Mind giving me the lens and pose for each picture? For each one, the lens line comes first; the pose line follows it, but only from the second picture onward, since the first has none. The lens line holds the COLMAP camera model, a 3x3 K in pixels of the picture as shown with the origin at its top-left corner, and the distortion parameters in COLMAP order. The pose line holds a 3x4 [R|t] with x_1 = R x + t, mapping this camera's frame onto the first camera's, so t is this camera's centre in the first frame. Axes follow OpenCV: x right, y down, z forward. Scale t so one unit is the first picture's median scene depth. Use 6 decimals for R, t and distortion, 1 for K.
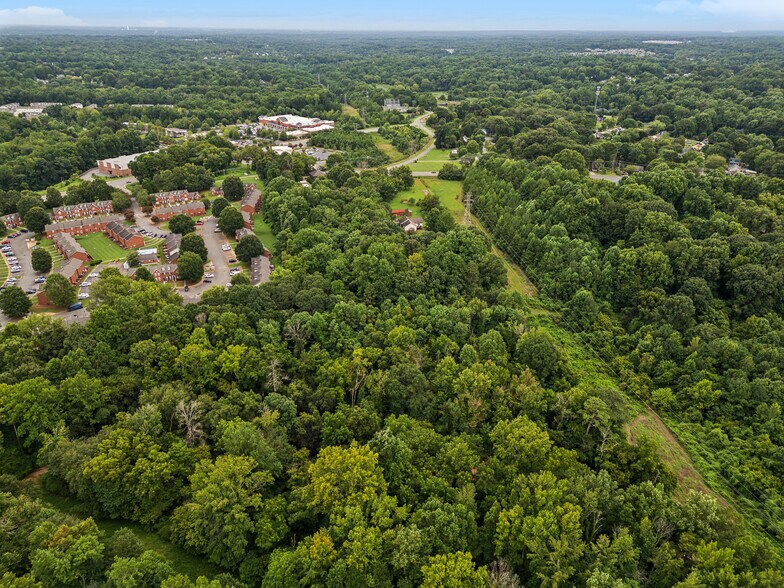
lens RADIAL K [[546.4, 0, 392.0], [0, 546.4, 294.0], [0, 0, 1]] dist [0.067749, -0.057832]
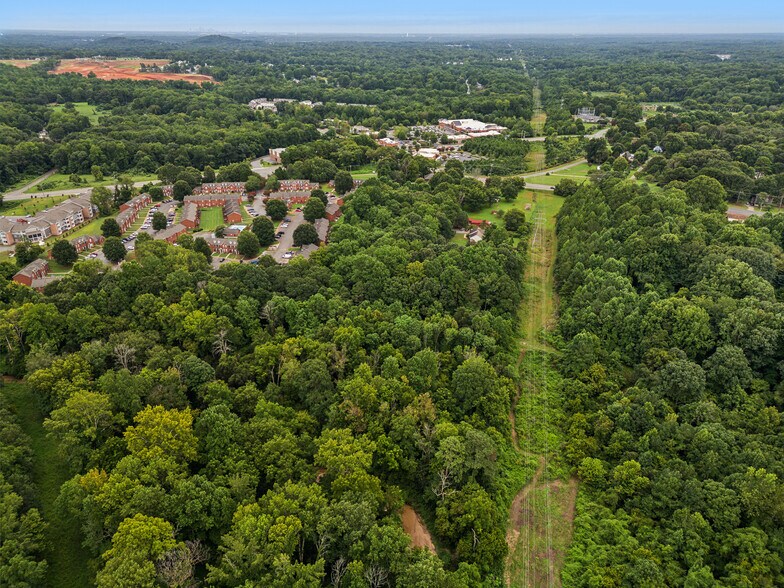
lens RADIAL K [[546.4, 0, 392.0], [0, 546.4, 294.0], [0, 0, 1]] dist [0.067749, -0.057832]
pose [[0.905683, 0.179135, -0.384250, 0.144177], [-0.181877, 0.982878, 0.029524, -0.013793], [0.382960, 0.043146, 0.922757, 0.025566]]
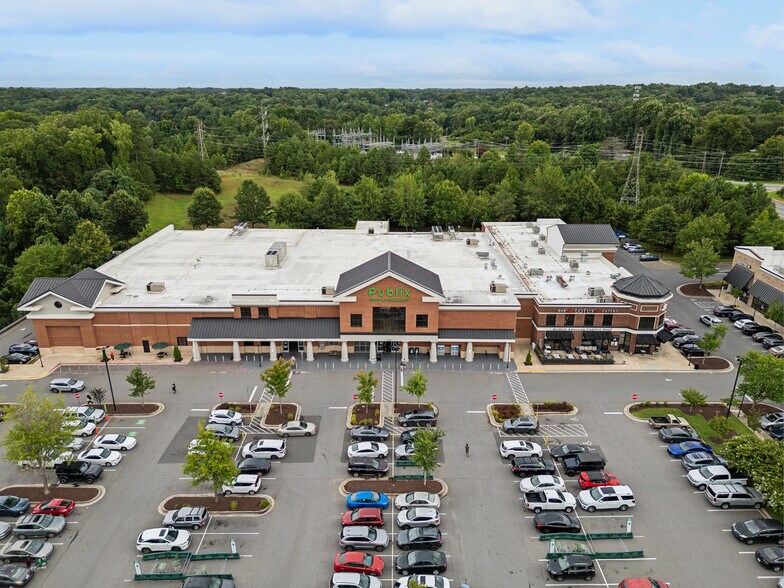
lens RADIAL K [[546.4, 0, 392.0], [0, 546.4, 294.0], [0, 0, 1]] dist [0.067749, -0.057832]
pose [[0.692780, -0.256808, 0.673873, -0.283218], [0.313888, 0.948666, 0.038835, -0.323713], [-0.649253, 0.184616, 0.737826, 0.929946]]
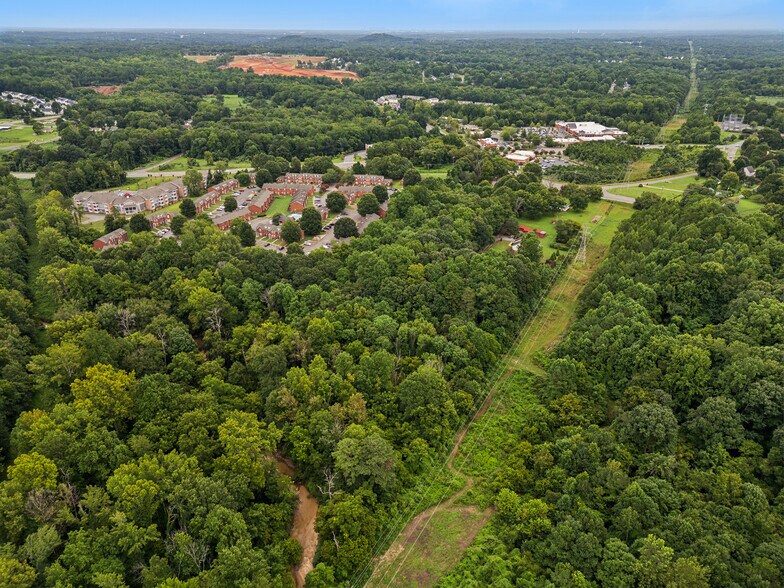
lens RADIAL K [[546.4, 0, 392.0], [0, 546.4, 294.0], [0, 0, 1]] dist [0.067749, -0.057832]
pose [[0.756679, 0.279272, -0.591138, 0.220071], [-0.281334, 0.955268, 0.091181, -0.036111], [0.590160, 0.097313, 0.801400, 0.069958]]
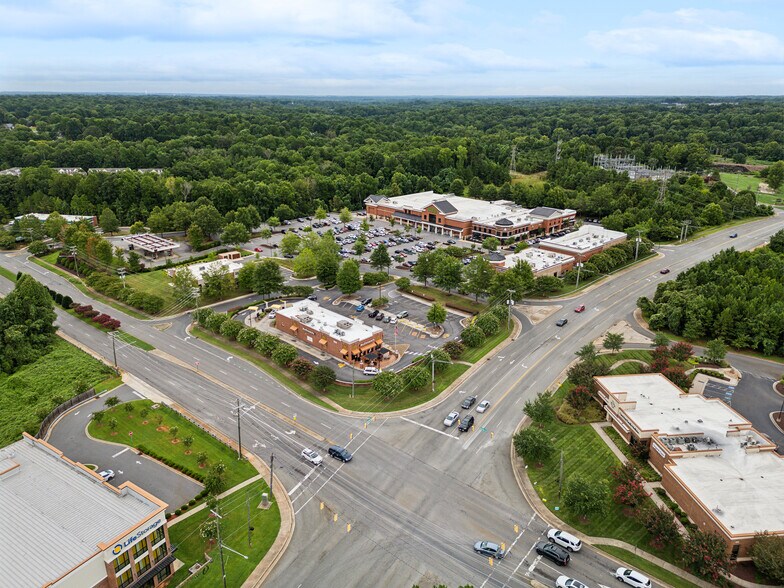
lens RADIAL K [[546.4, 0, 392.0], [0, 546.4, 294.0], [0, 0, 1]] dist [0.067749, -0.057832]
pose [[0.999905, 0.003204, -0.013371, -0.230558], [-0.004540, 0.994858, -0.101173, -0.225949], [0.012978, 0.101224, 0.994779, 0.651789]]
